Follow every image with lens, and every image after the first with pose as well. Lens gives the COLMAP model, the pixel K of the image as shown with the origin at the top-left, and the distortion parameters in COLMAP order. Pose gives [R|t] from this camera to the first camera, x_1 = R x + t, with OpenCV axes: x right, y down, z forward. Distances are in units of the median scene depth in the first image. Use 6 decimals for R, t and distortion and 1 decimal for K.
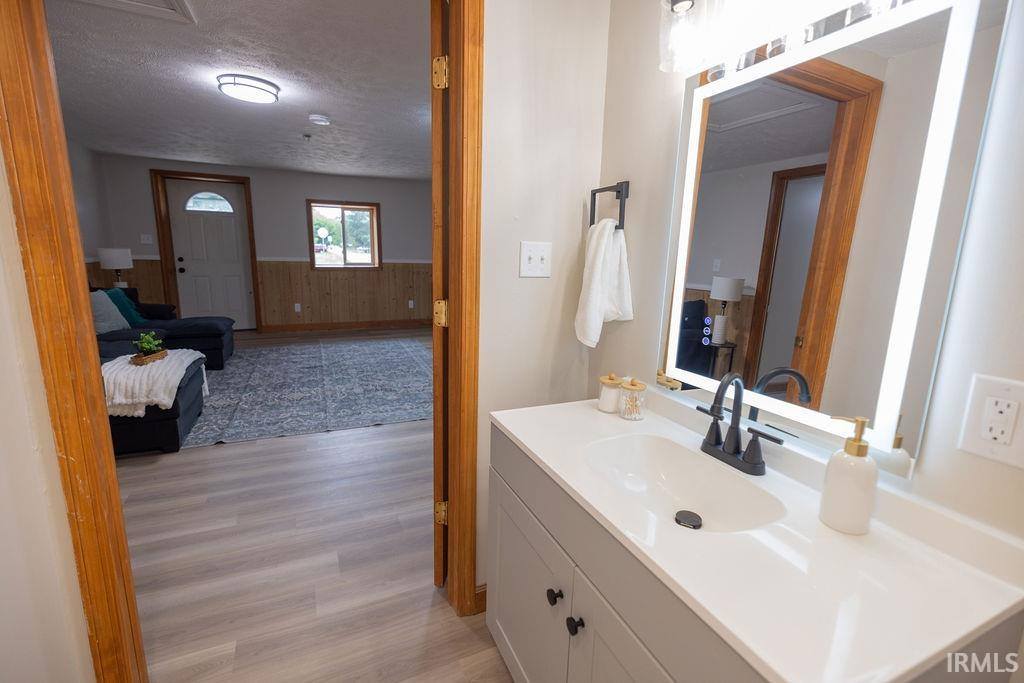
lens RADIAL K [[463.0, 0, 519.2], [0, 463.0, 338.0], [0, 0, 1]] dist [0.000390, -0.000054]
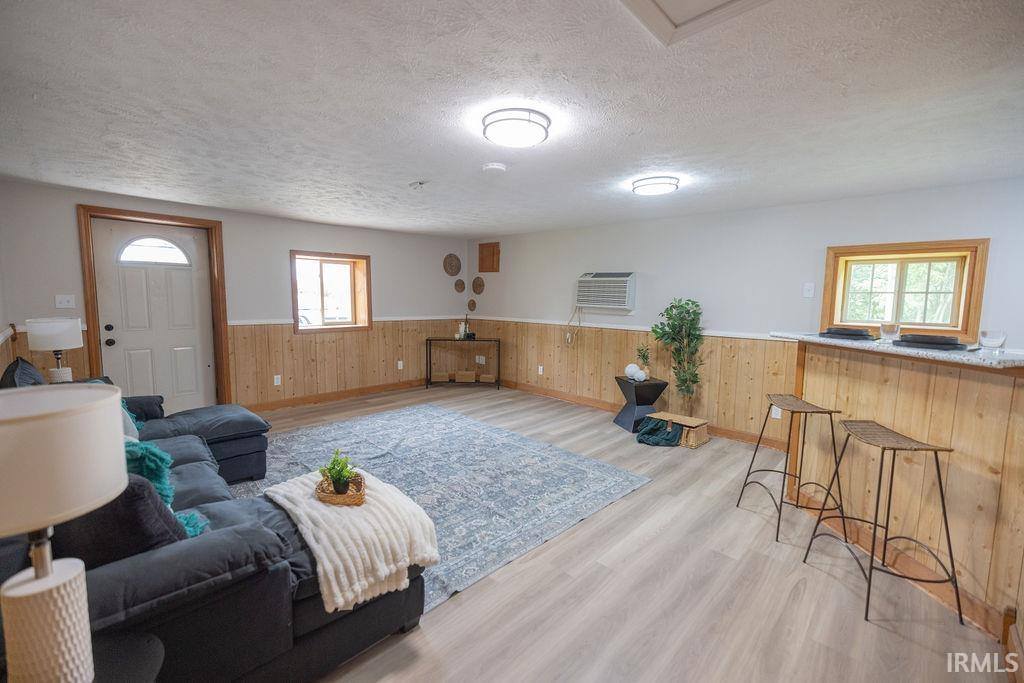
lens RADIAL K [[430.8, 0, 512.0], [0, 430.8, 341.5], [0, 0, 1]] dist [0.000421, 0.000089]
pose [[0.935311, -0.051474, 0.350064, -0.385279], [0.080914, 0.994261, -0.069991, -0.051351], [-0.344452, 0.093788, 0.934107, 0.160689]]
